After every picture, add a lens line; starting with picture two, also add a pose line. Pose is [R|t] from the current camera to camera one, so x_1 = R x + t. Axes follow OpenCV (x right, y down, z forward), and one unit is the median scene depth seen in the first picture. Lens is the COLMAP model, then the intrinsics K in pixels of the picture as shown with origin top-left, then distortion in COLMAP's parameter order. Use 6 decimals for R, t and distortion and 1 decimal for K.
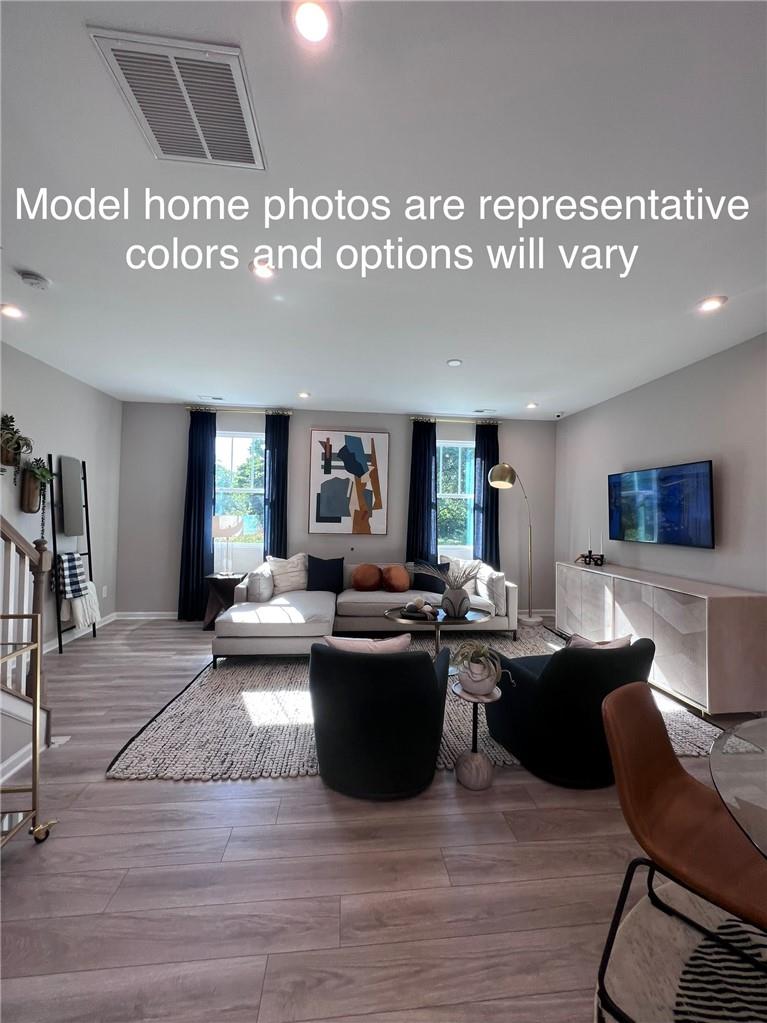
lens RADIAL K [[410.1, 0, 386.5], [0, 410.1, 509.6], [0, 0, 1]] dist [0.000026, -0.000061]
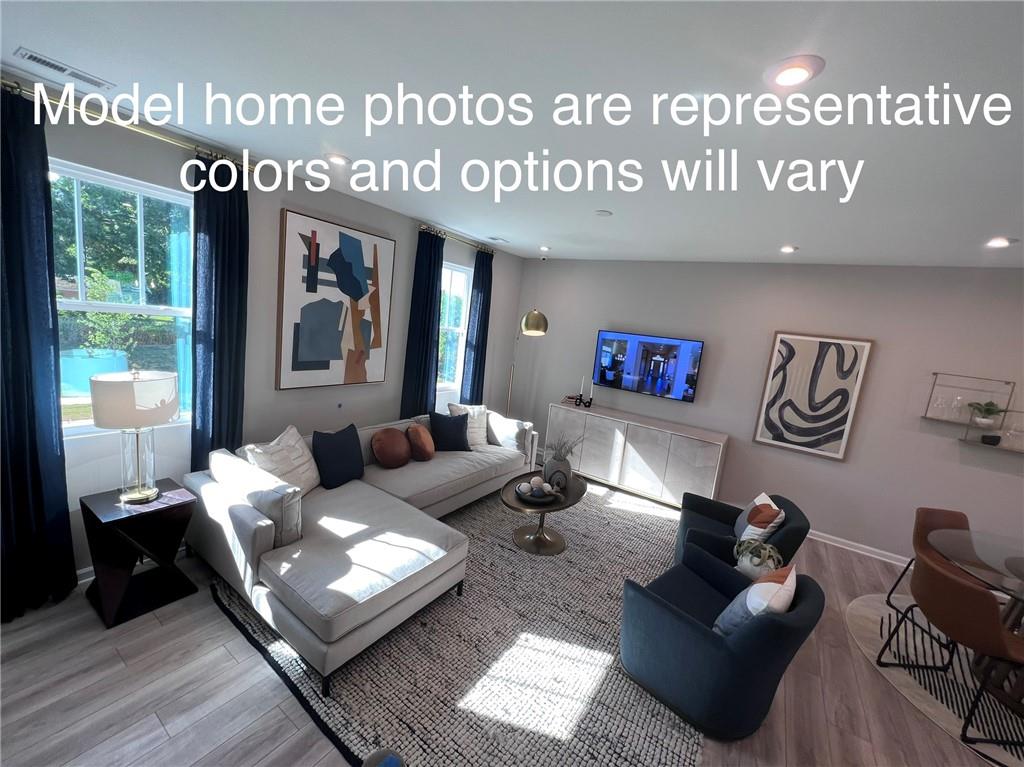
lens RADIAL K [[410.5, 0, 513.4], [0, 410.5, 380.0], [0, 0, 1]] dist [0.000026, -0.000061]
pose [[0.632375, -0.060565, 0.772291, -0.433011], [-0.109951, 0.979829, 0.166872, -0.093308], [-0.766820, -0.190440, 0.612960, 0.366766]]
